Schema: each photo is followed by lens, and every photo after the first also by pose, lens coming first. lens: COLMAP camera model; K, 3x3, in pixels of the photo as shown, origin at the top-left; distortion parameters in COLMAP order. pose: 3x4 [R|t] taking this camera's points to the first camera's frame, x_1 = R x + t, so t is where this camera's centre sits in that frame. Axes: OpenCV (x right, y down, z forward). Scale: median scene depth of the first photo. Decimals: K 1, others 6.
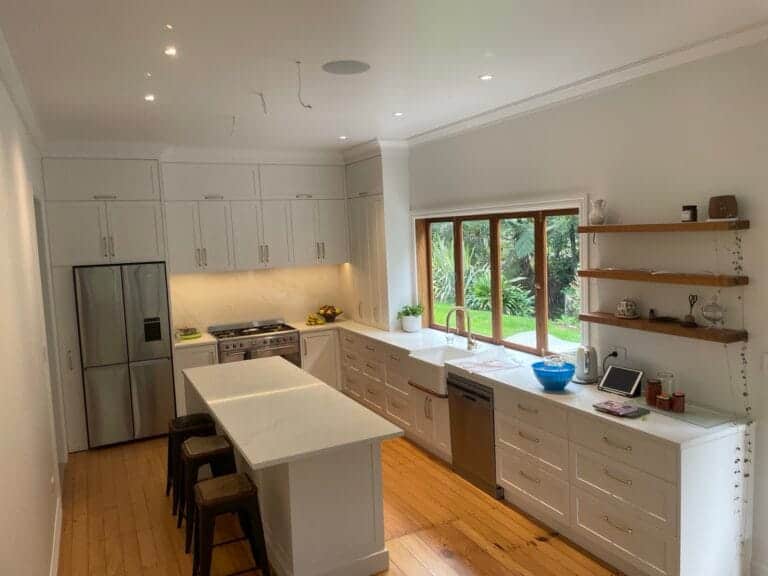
lens RADIAL K [[582.1, 0, 389.6], [0, 582.1, 283.3], [0, 0, 1]] dist [0.095013, -0.122744]
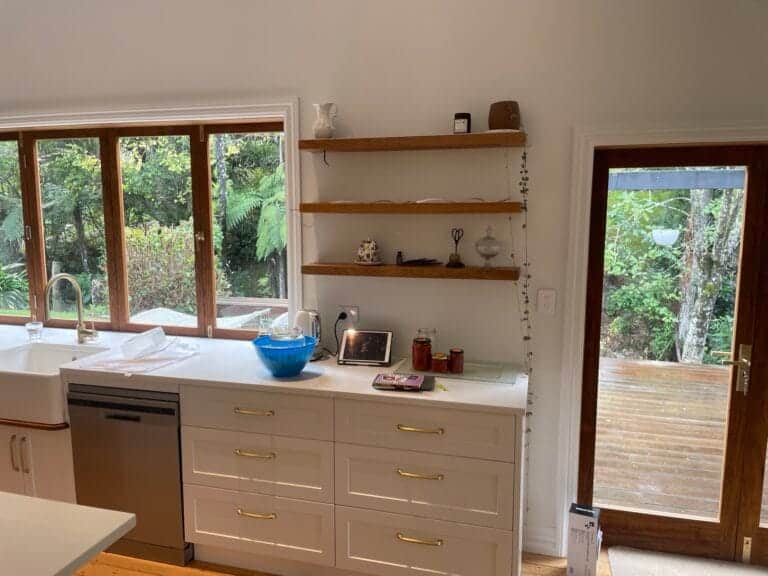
lens RADIAL K [[582.1, 0, 378.5], [0, 582.1, 292.9], [0, 0, 1]] dist [0.095013, -0.122744]
pose [[0.682902, -0.058769, 0.728142, -0.112505], [0.038370, 0.998268, 0.044585, 0.049124], [-0.729501, -0.002508, 0.683975, 0.378842]]
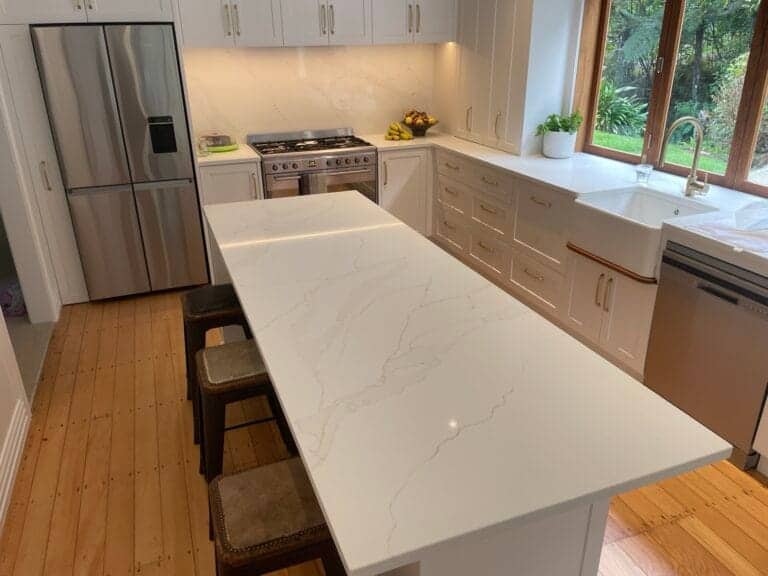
lens RADIAL K [[582.1, 0, 377.1], [0, 582.1, 282.3], [0, 0, 1]] dist [0.095013, -0.122744]
pose [[0.993774, 0.066161, -0.089639, -0.118692], [-0.035577, 0.950907, 0.307426, 0.029767], [0.105578, -0.302323, 0.947340, 0.438954]]
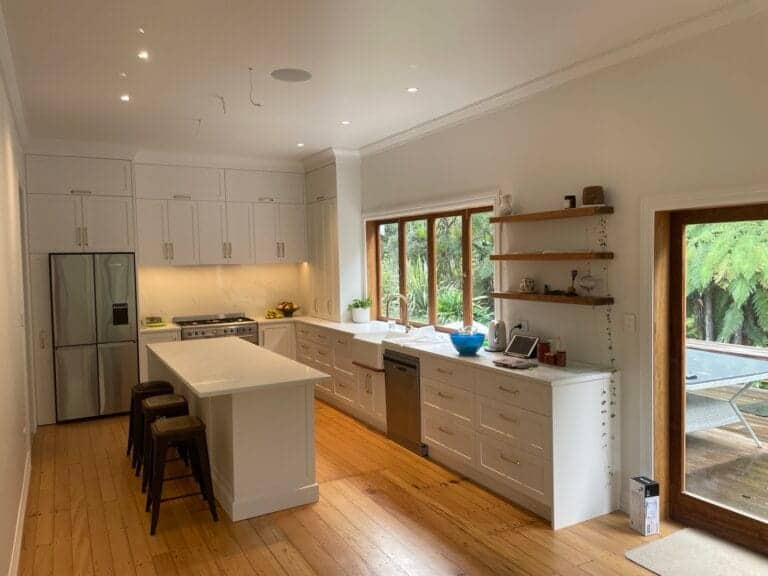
lens RADIAL K [[582.1, 0, 385.7], [0, 582.1, 283.6], [0, 0, 1]] dist [0.095013, -0.122744]
pose [[0.999217, 0.020040, 0.034125, 0.061346], [-0.018405, 0.998699, -0.047563, 0.080481], [-0.035034, 0.046897, 0.998285, -0.135368]]
